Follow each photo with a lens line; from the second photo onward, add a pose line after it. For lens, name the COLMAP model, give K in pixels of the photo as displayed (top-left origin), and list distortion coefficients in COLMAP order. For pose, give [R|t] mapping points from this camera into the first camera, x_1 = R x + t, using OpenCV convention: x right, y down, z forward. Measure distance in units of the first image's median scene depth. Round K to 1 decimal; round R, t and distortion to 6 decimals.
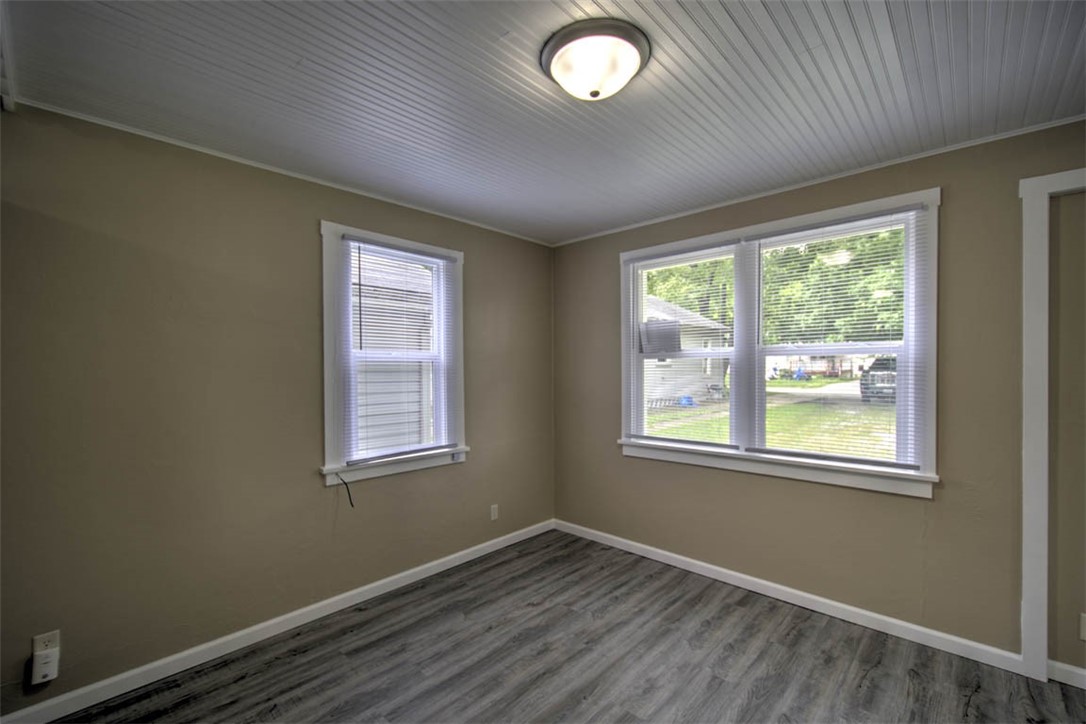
lens RADIAL K [[464.2, 0, 533.6], [0, 464.2, 372.2], [0, 0, 1]] dist [0.006185, -0.003622]
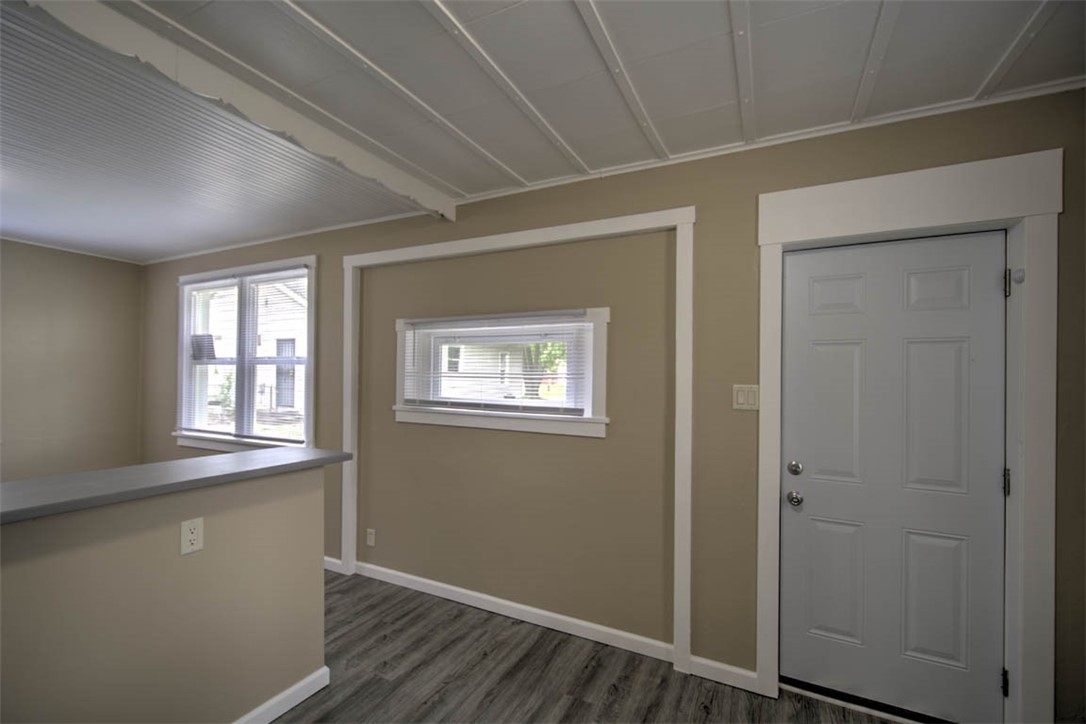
lens RADIAL K [[464.2, 0, 549.1], [0, 464.2, 372.2], [0, 0, 1]] dist [0.006185, -0.003622]
pose [[0.954252, 0.022076, 0.298186, 0.963076], [-0.015730, 0.999596, -0.023665, 0.005713], [-0.298588, 0.017892, 0.954214, -0.547401]]
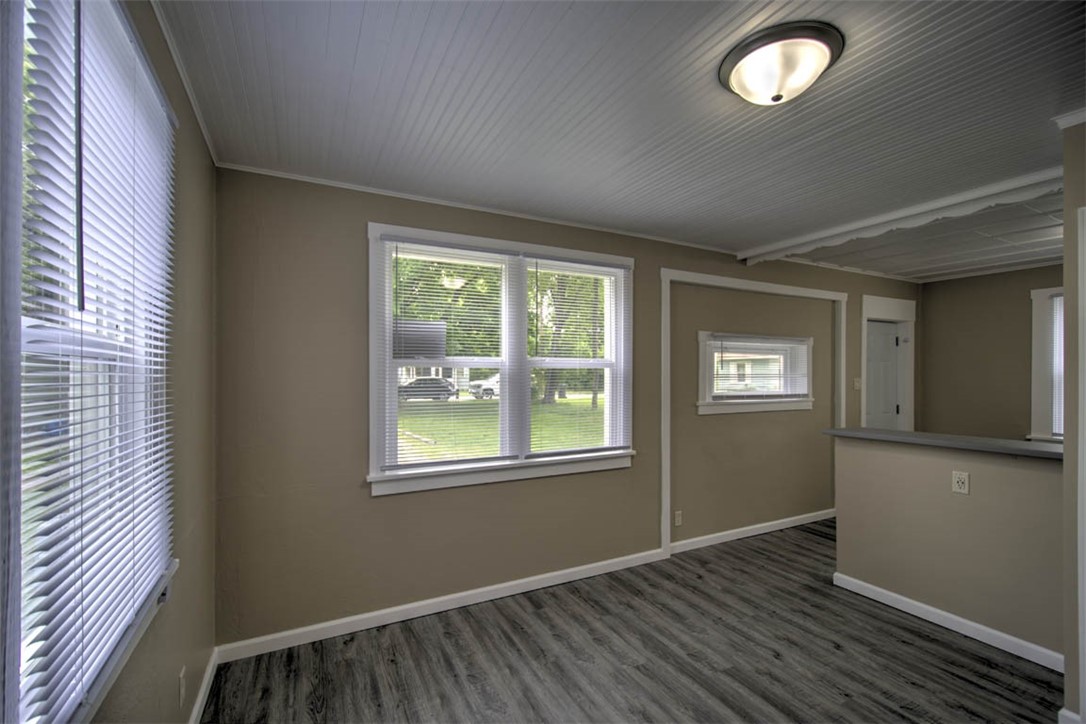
lens RADIAL K [[464.2, 0, 546.2], [0, 464.2, 371.4], [0, 0, 1]] dist [0.006185, -0.003622]
pose [[0.328152, 0.014411, 0.944515, -0.536666], [0.010800, 0.999761, -0.019006, -0.002760], [-0.944563, 0.016437, 0.327918, 0.647534]]
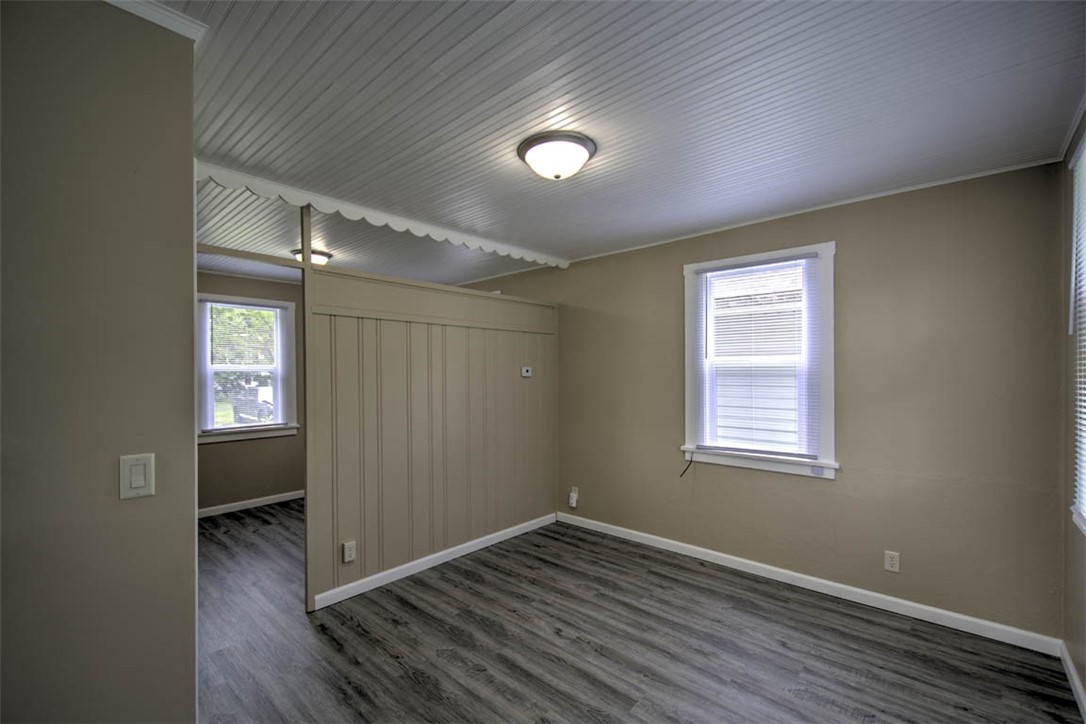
lens RADIAL K [[464.2, 0, 548.2], [0, 464.2, 373.6], [0, 0, 1]] dist [0.006185, -0.003622]
pose [[0.034779, 0.001544, -0.999394, 0.864430], [-0.009526, 0.999954, 0.001213, -0.003542], [0.999350, 0.009478, 0.034792, 0.530678]]
